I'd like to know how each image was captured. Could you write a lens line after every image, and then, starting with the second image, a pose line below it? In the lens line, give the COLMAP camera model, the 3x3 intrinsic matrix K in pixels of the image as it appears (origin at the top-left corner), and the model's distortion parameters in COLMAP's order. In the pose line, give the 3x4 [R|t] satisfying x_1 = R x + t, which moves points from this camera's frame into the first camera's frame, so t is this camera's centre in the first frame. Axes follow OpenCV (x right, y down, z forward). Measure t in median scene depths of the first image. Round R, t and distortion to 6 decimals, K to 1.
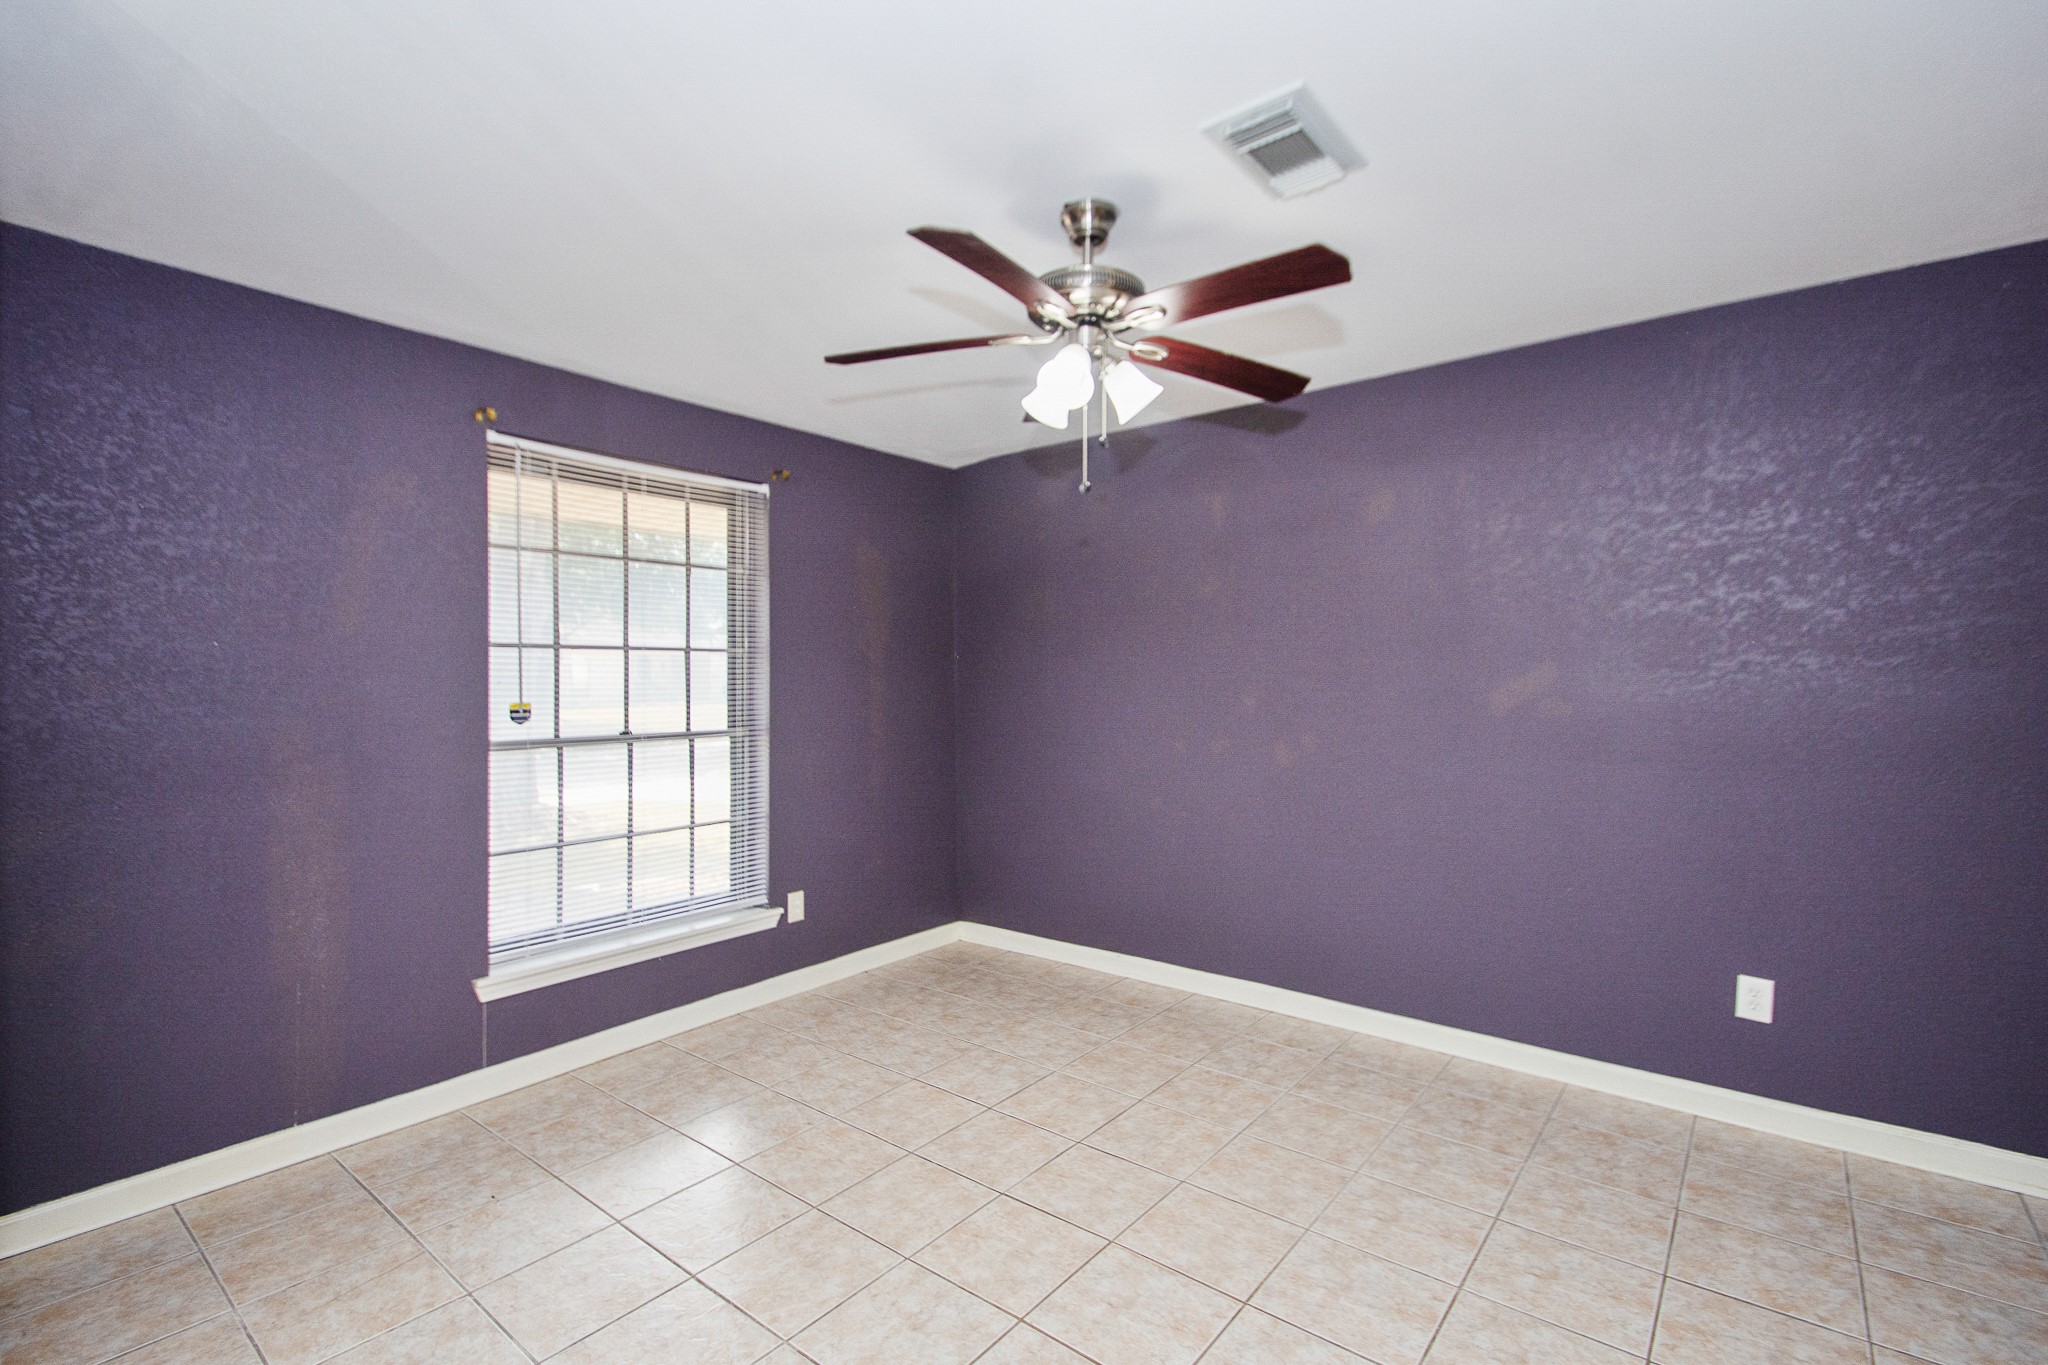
lens RADIAL K [[866.7, 0, 1009.6], [0, 866.7, 680.6], [0, 0, 1]] dist [0.018776, 0.000026]
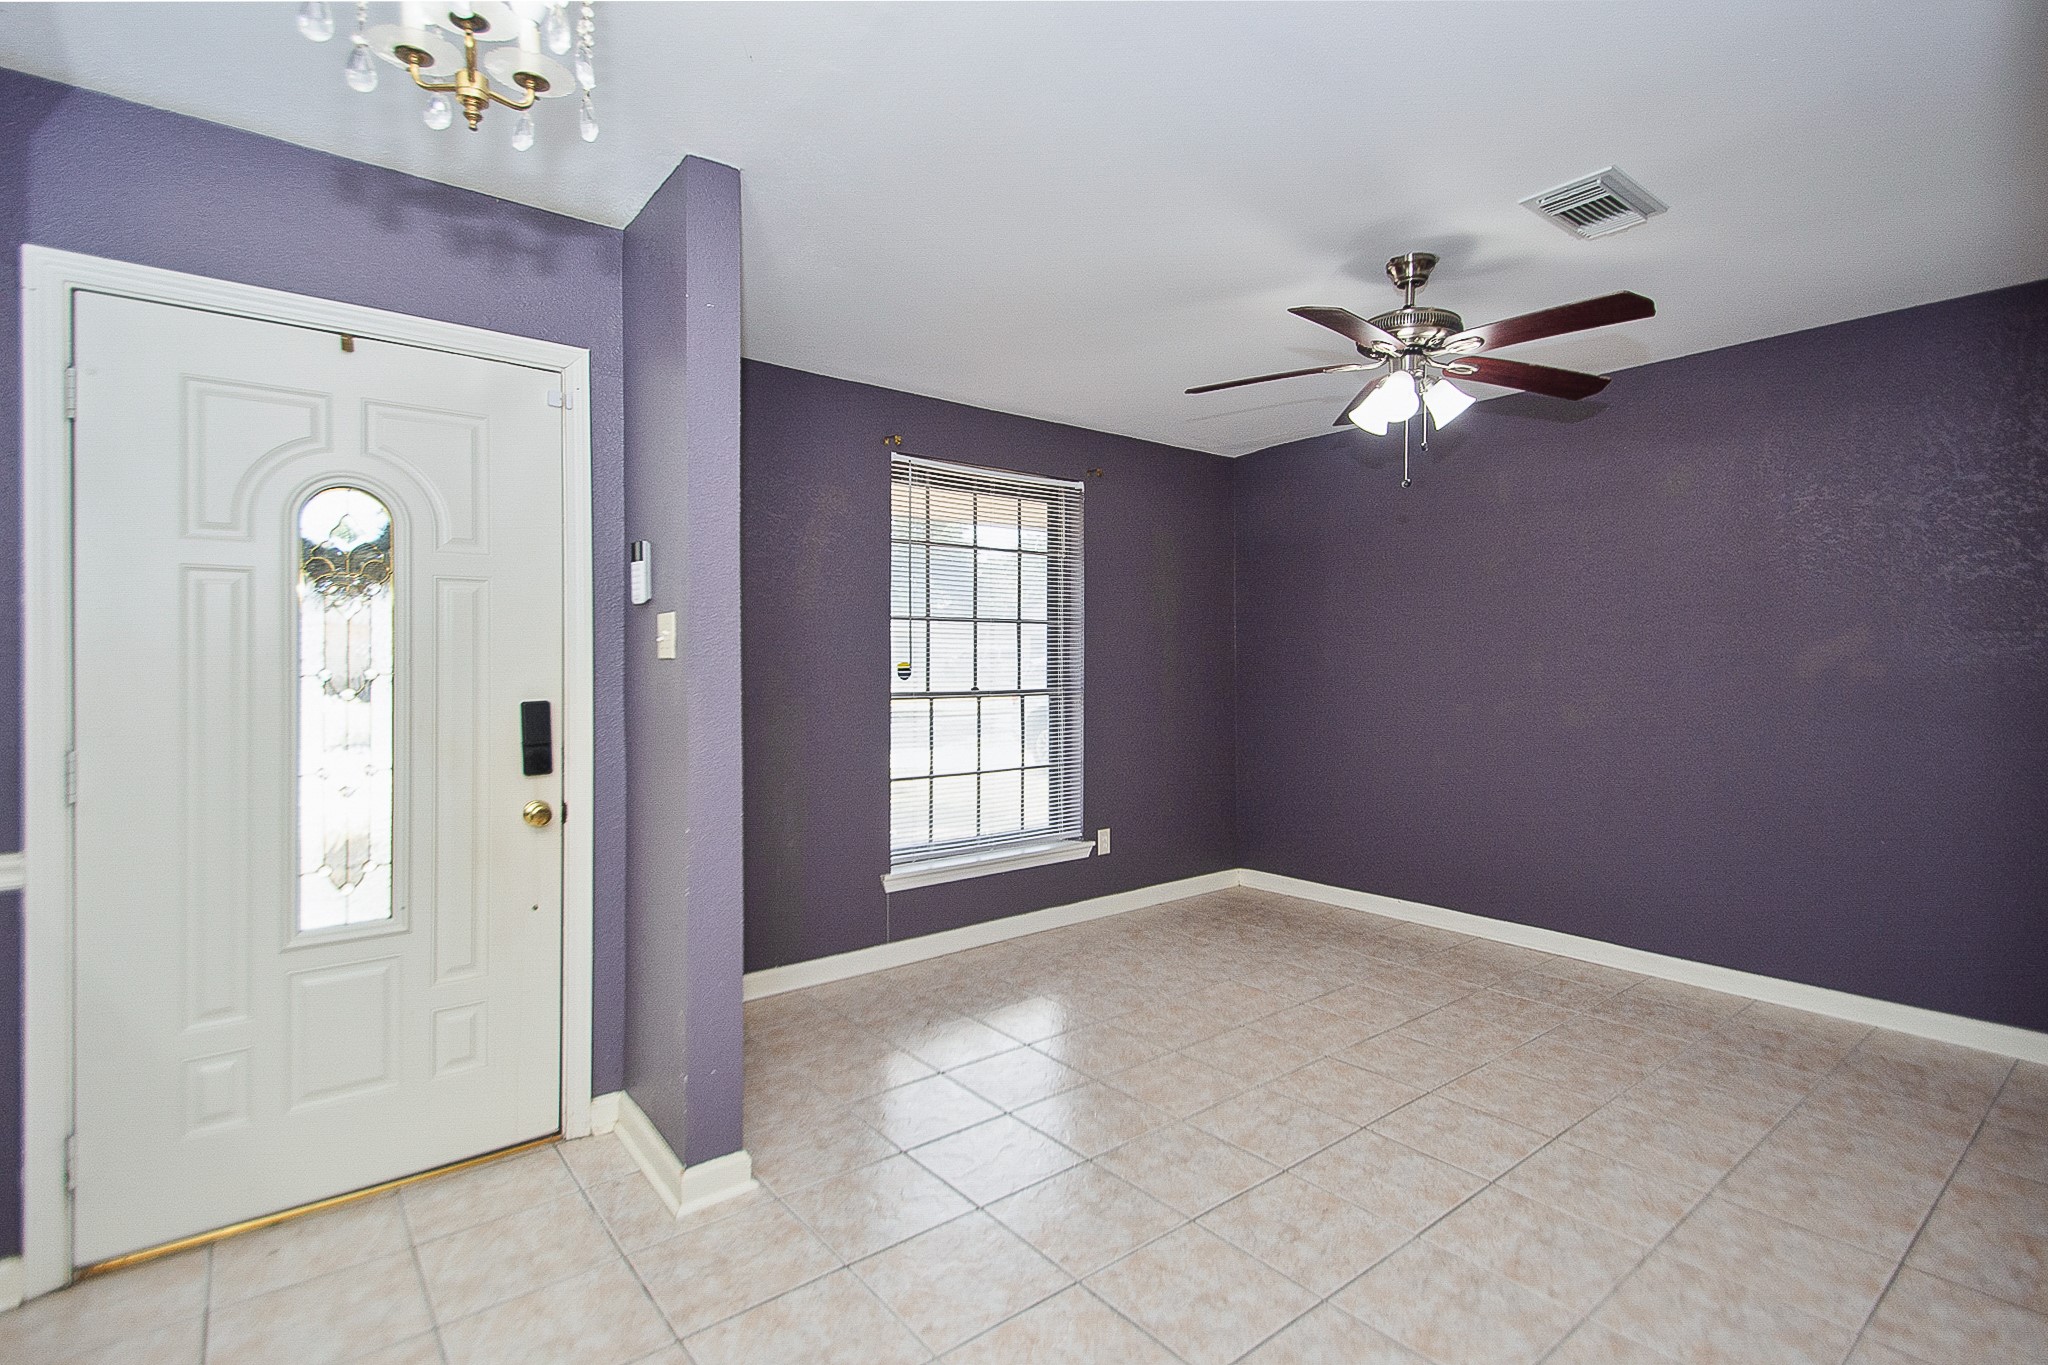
lens RADIAL K [[916.9, 0, 1016.8], [0, 916.9, 658.3], [0, 0, 1]] dist [0.044409, -0.020870]
pose [[0.977986, 0.002720, -0.208651, -0.130621], [-0.003990, 0.999976, -0.005662, 0.027301], [0.208630, 0.006370, 0.977974, -0.296134]]
